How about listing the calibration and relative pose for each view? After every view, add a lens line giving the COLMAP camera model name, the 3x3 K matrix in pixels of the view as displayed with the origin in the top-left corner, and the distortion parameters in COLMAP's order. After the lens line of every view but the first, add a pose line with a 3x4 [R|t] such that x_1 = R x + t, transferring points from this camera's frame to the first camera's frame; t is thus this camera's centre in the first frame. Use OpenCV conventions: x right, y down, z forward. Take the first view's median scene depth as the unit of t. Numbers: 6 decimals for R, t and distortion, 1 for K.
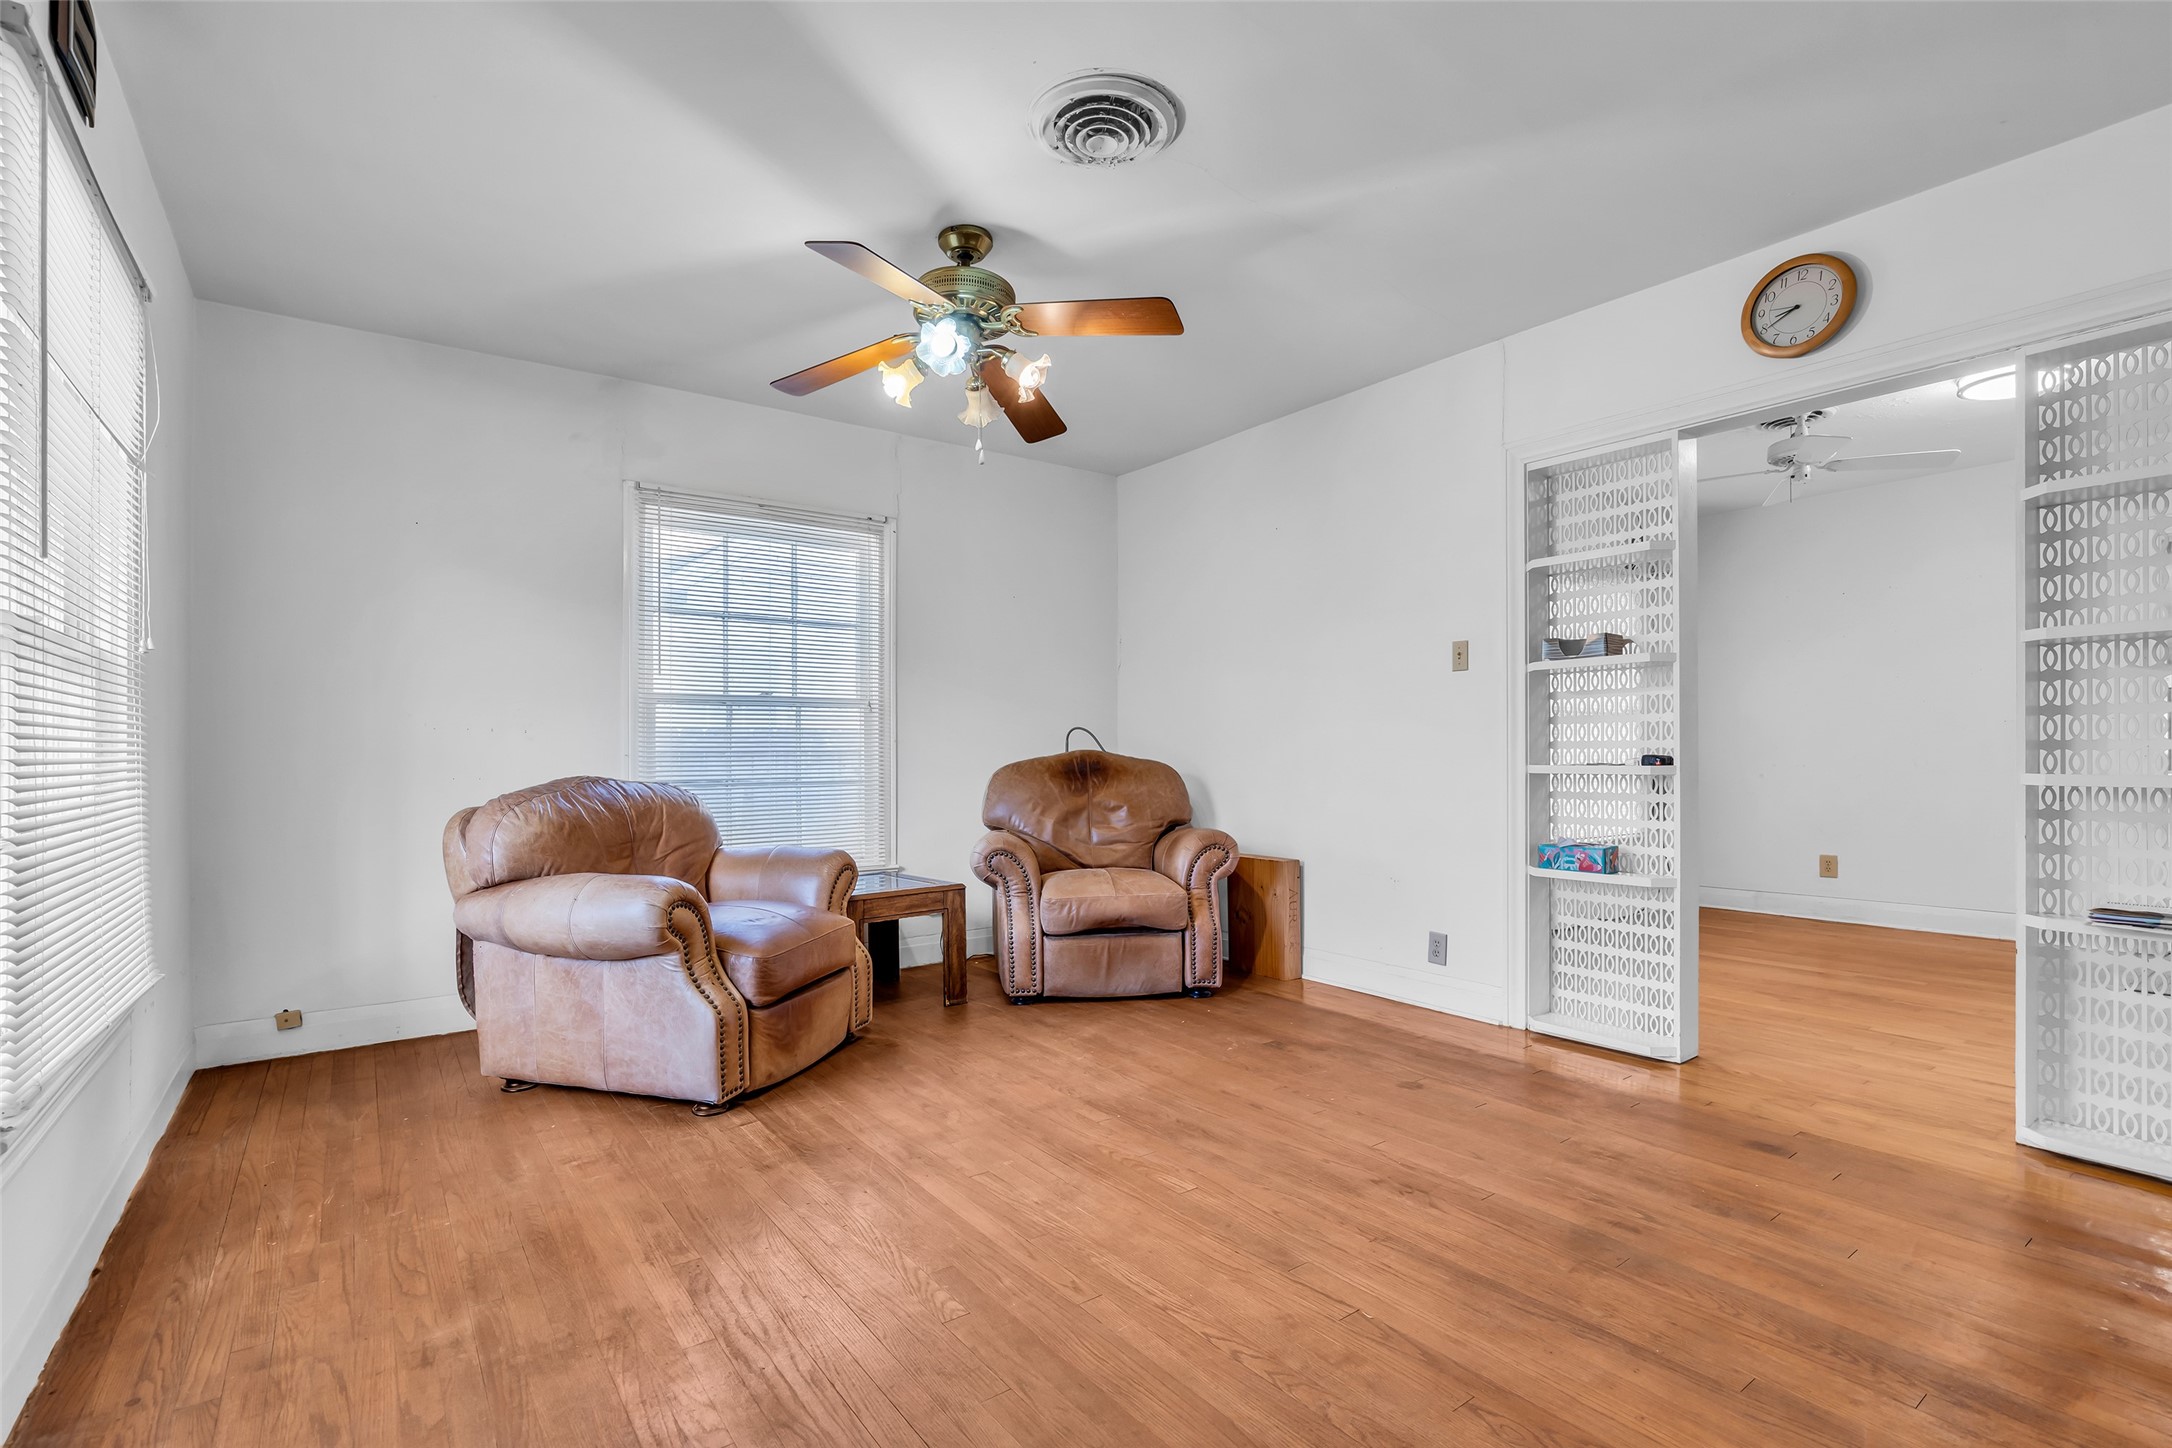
lens RADIAL K [[998.5, 0, 1023.3], [0, 998.5, 756.8], [0, 0, 1]] dist [-0.020223, 0.004564]
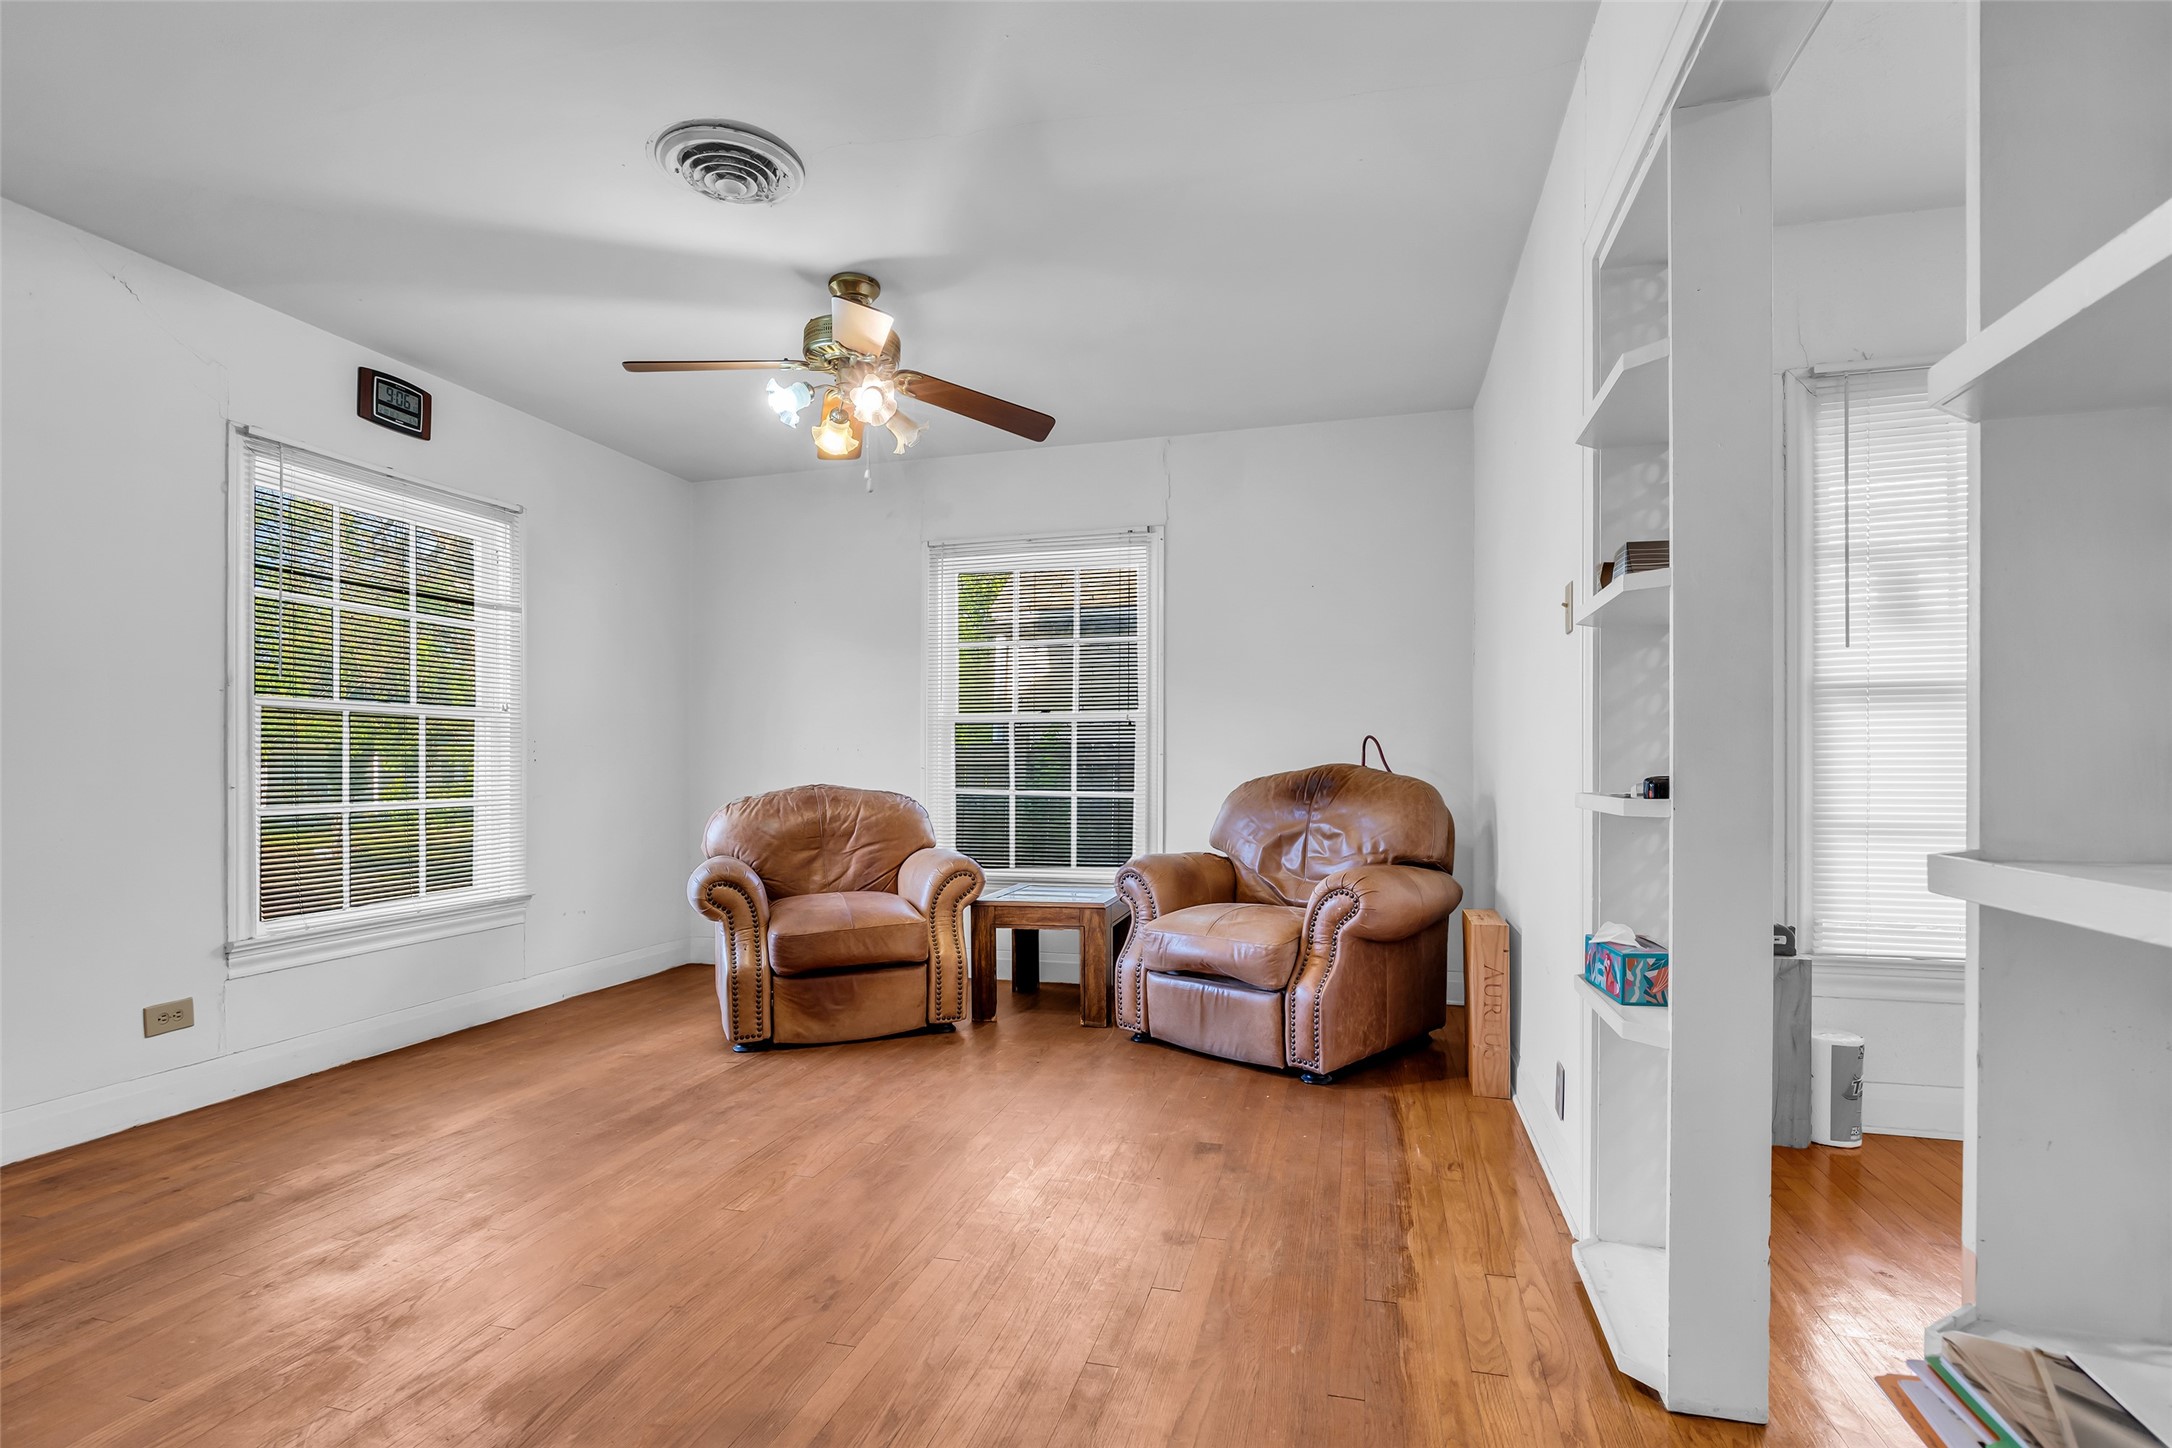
lens RADIAL K [[998.5, 0, 1056.3], [0, 998.5, 765.7], [0, 0, 1]] dist [-0.020223, 0.004564]
pose [[0.633542, 0.000948, -0.773708, 0.741457], [-0.002418, 0.999997, -0.000754, -0.004497], [0.773705, 0.002348, 0.633542, 0.405261]]
